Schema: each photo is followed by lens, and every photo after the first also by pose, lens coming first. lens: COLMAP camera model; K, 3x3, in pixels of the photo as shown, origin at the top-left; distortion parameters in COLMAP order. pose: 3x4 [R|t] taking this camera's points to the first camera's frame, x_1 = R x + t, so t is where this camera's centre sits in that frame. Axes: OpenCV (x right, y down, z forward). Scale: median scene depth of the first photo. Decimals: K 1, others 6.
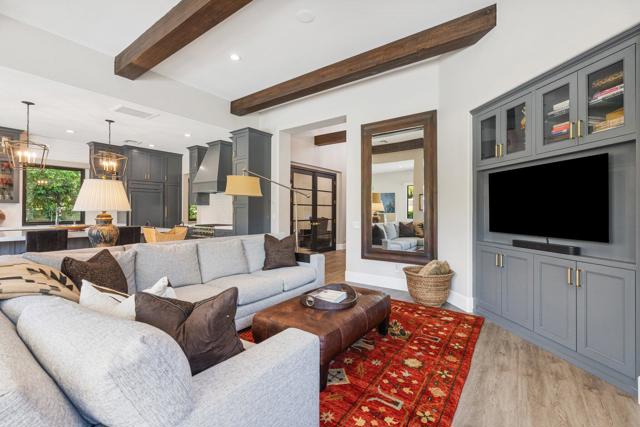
lens RADIAL K [[276.9, 0, 320.0], [0, 276.9, 213.5], [0, 0, 1]] dist [-0.001273, -0.000402]
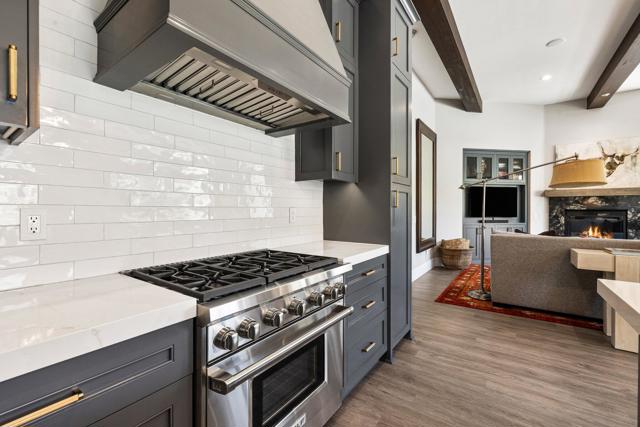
lens RADIAL K [[276.9, 0, 320.0], [0, 276.9, 213.5], [0, 0, 1]] dist [-0.001273, -0.000402]
pose [[-0.012039, -0.017307, 0.999778, -0.629962], [-0.000785, 0.999850, 0.017299, 0.004929], [-0.999927, -0.000577, -0.012051, 1.012399]]
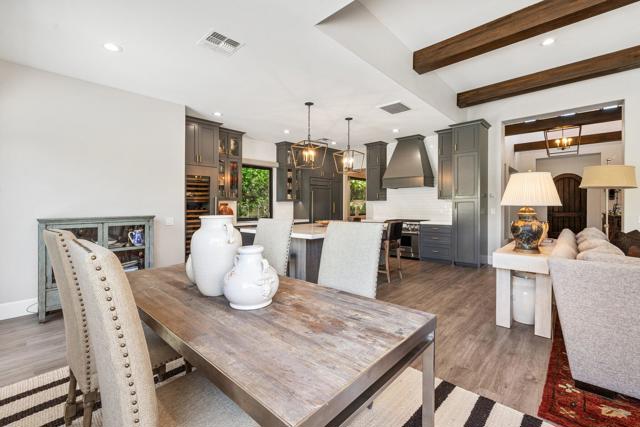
lens RADIAL K [[276.9, 0, 320.0], [0, 276.9, 213.5], [0, 0, 1]] dist [-0.001273, -0.000402]
pose [[0.993289, -0.008391, -0.115357, -0.630661], [0.010320, 0.999816, 0.016142, -0.002171], [0.115201, -0.017224, 0.993193, -0.027967]]
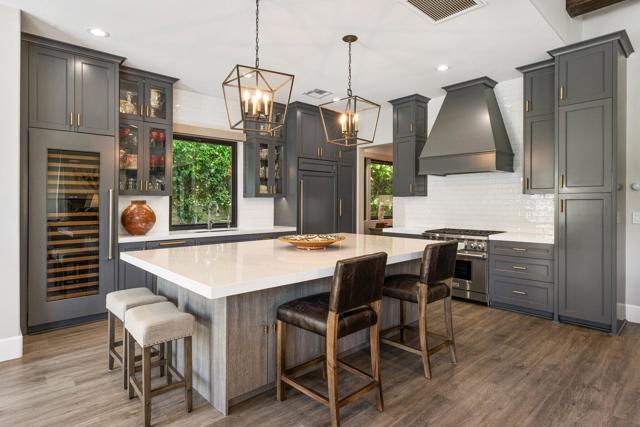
lens RADIAL K [[348.7, 0, 319.0], [0, 348.7, 208.0], [0, 0, 1]] dist [-0.002318, -0.000403]
pose [[0.981107, -0.004705, -0.193407, -0.580584], [0.005639, 0.999975, 0.004275, -0.011478], [0.193382, -0.005285, 0.981109, 0.277764]]
